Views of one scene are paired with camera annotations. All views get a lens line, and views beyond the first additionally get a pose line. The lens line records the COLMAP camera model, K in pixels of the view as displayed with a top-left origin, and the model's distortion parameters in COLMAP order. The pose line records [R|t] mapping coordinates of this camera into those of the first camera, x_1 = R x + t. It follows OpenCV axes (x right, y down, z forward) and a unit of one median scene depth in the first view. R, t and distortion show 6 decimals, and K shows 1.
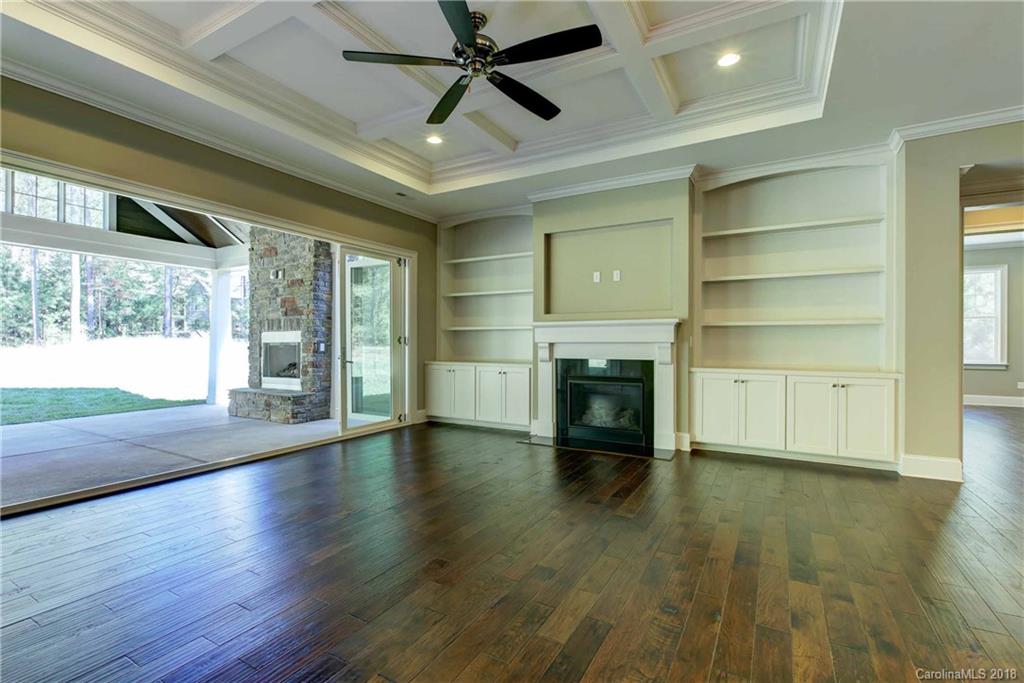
lens RADIAL K [[459.7, 0, 515.5], [0, 459.7, 339.6], [0, 0, 1]] dist [-0.002712, -0.000094]
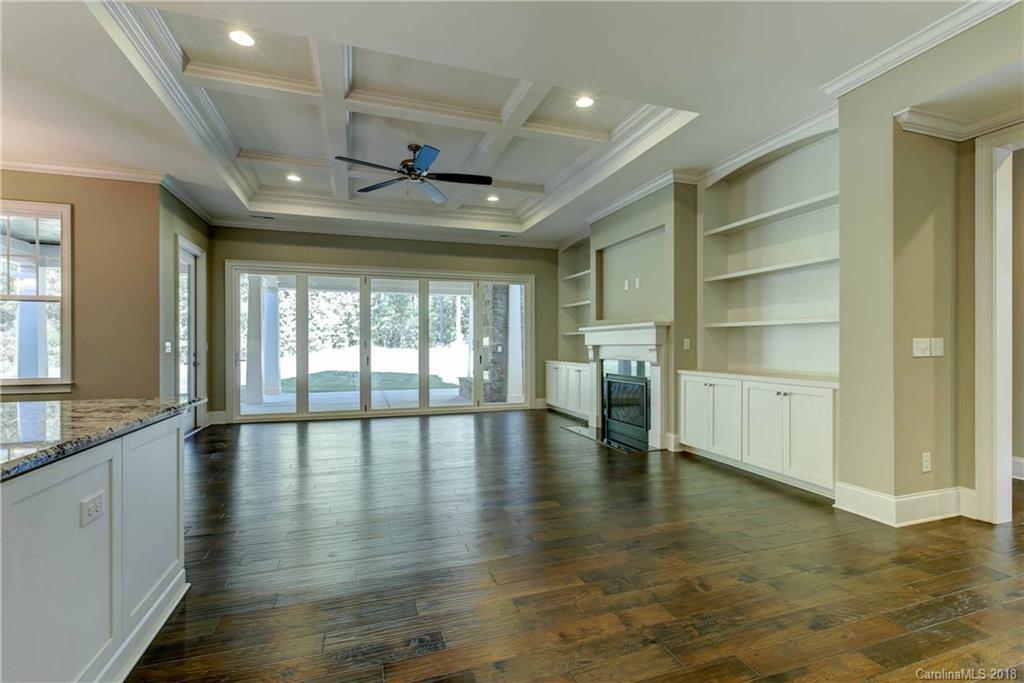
lens RADIAL K [[460.7, 0, 511.8], [0, 460.7, 344.2], [0, 0, 1]] dist [0.001186, 0.000161]
pose [[0.746919, -0.000886, -0.664915, 0.646367], [0.000839, 1.000000, -0.000390, 0.004032], [0.664915, -0.000267, 0.746919, 0.000236]]
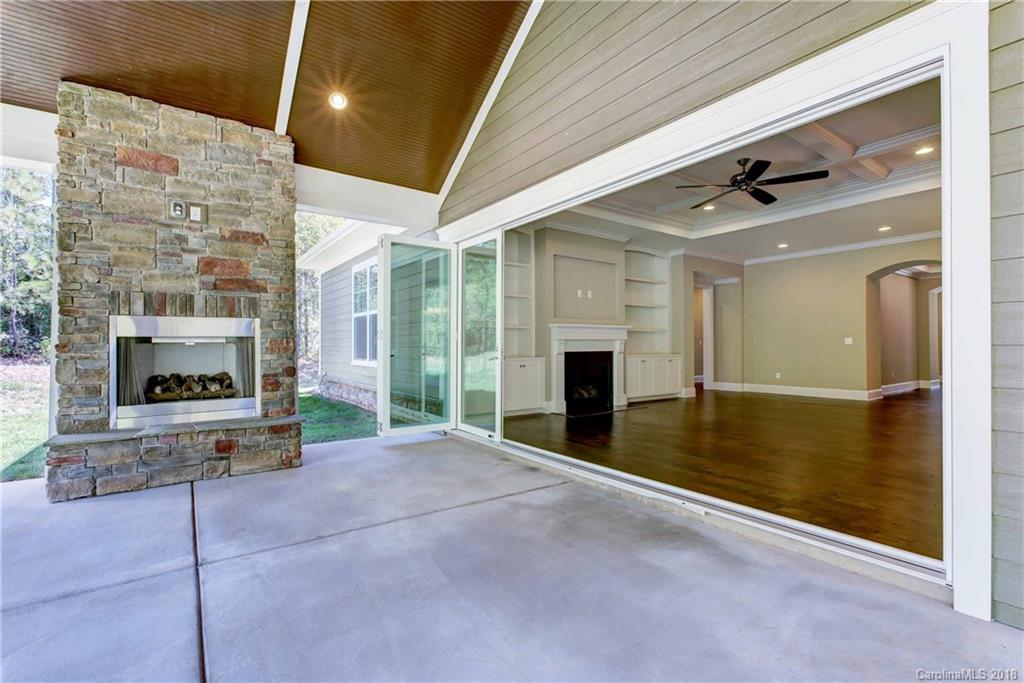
lens RADIAL K [[460.7, 0, 511.8], [0, 460.7, 344.2], [0, 0, 1]] dist [0.001186, 0.000161]
pose [[0.421395, 0.003567, 0.906870, -1.095143], [0.002761, 0.999983, -0.005216, 0.023793], [-0.906873, 0.004702, 0.421378, 0.548474]]
